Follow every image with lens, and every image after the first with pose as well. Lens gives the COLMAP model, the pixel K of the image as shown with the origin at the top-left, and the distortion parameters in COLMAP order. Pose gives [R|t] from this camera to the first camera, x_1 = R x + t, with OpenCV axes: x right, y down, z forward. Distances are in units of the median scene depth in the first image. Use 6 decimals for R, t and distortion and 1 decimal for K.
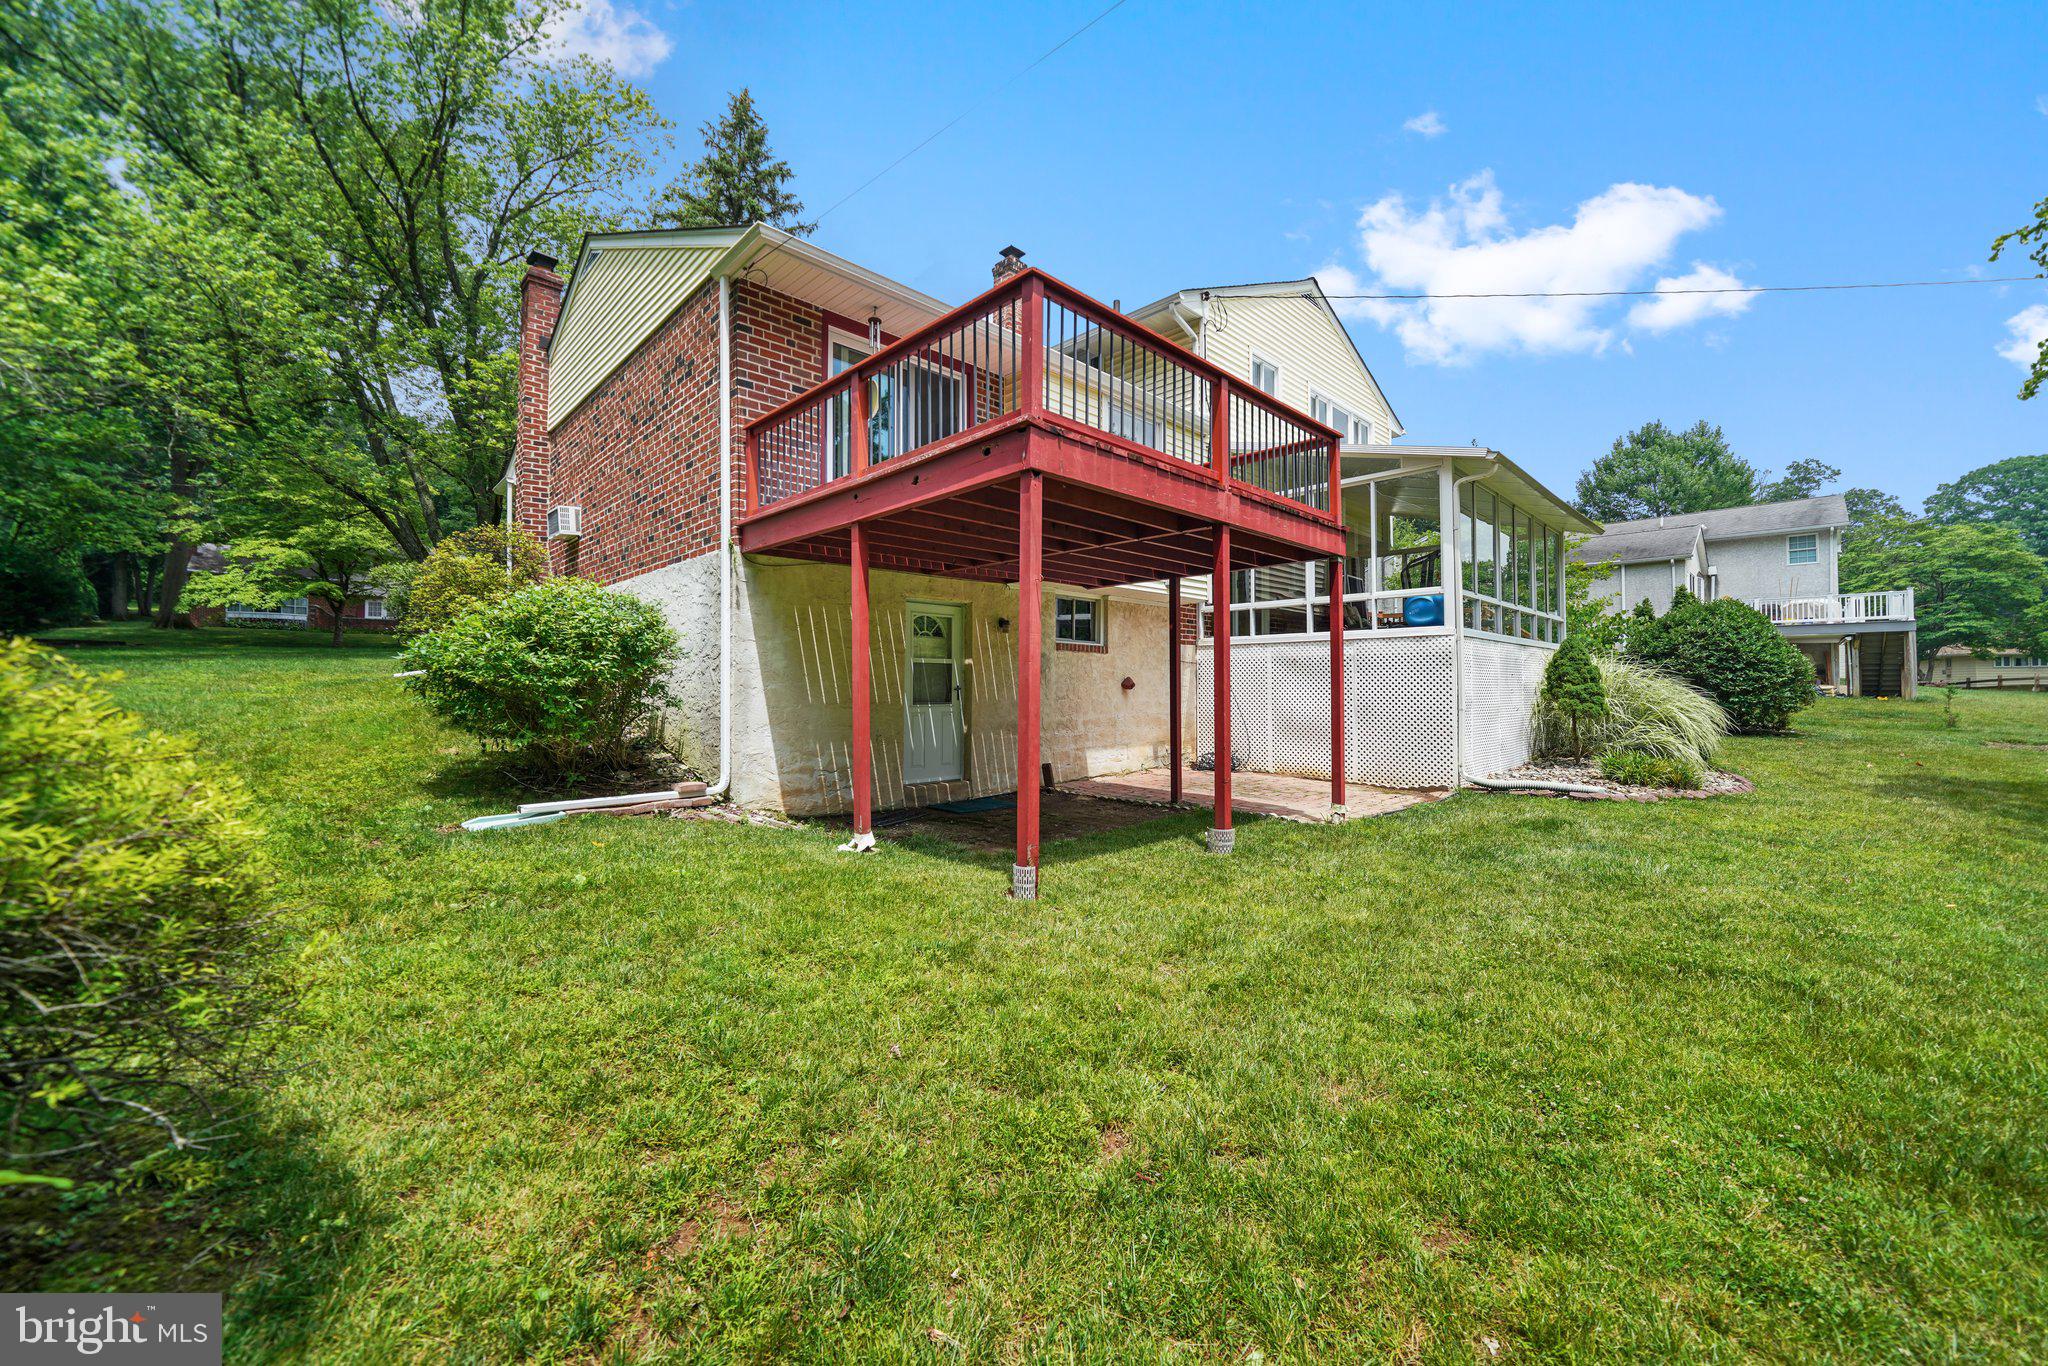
lens RADIAL K [[753.4, 0, 1047.0], [0, 753.4, 688.3], [0, 0, 1]] dist [-0.001152, -0.000262]
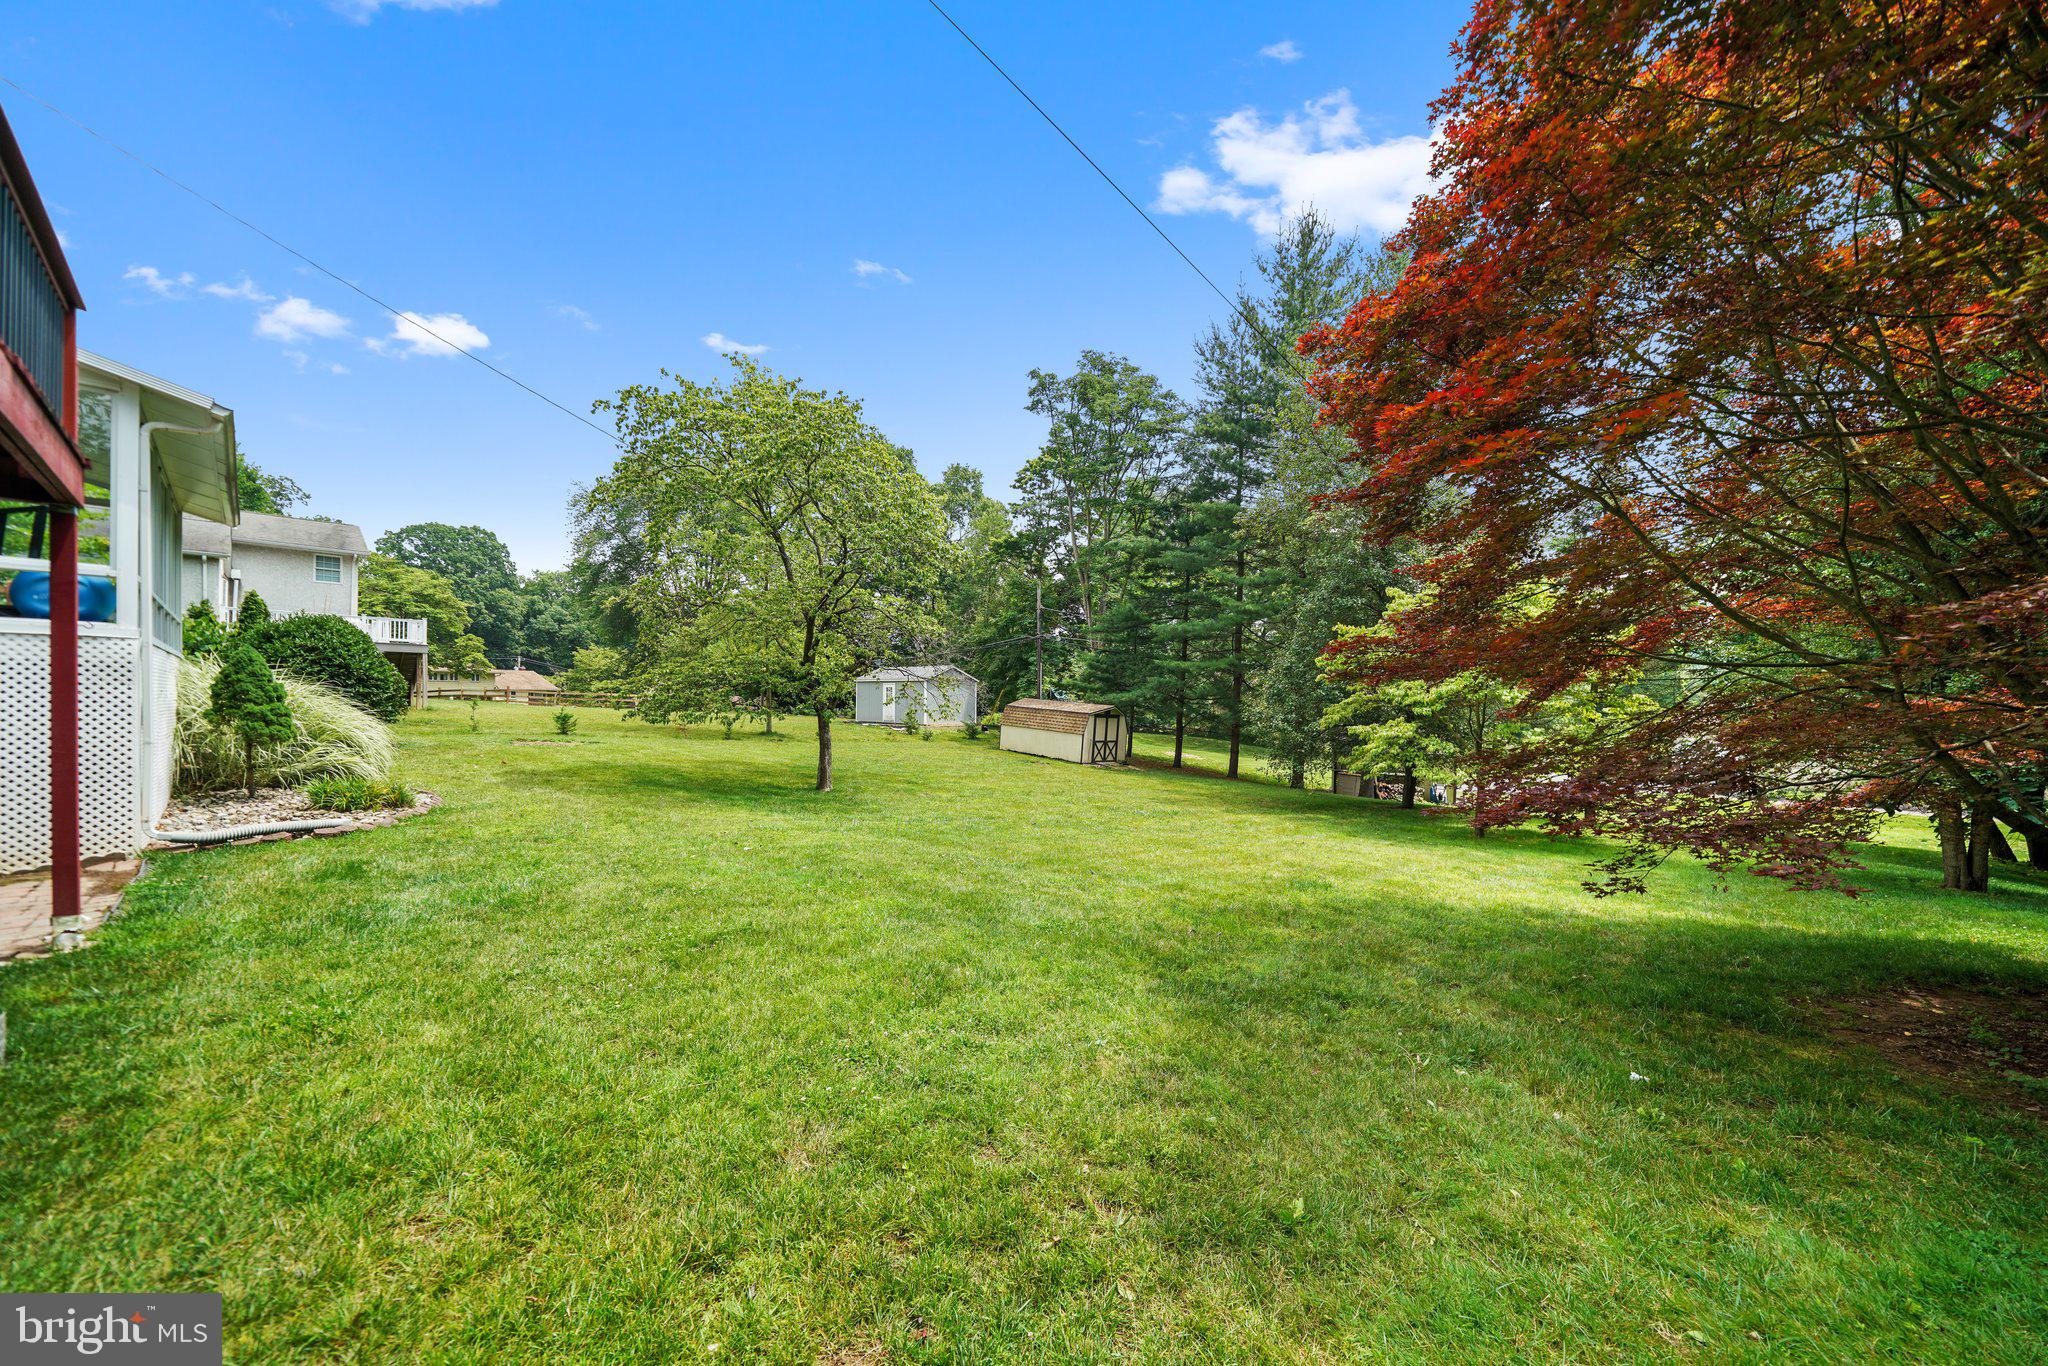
lens RADIAL K [[710.6, 0, 1030.4], [0, 710.6, 693.5], [0, 0, 1]] dist [-0.021243, 0.001893]
pose [[-0.036158, 0.009815, 0.999298, -0.115600], [-0.005710, 0.999933, -0.010028, -0.014308], [-0.999330, -0.006069, -0.036099, 0.155139]]
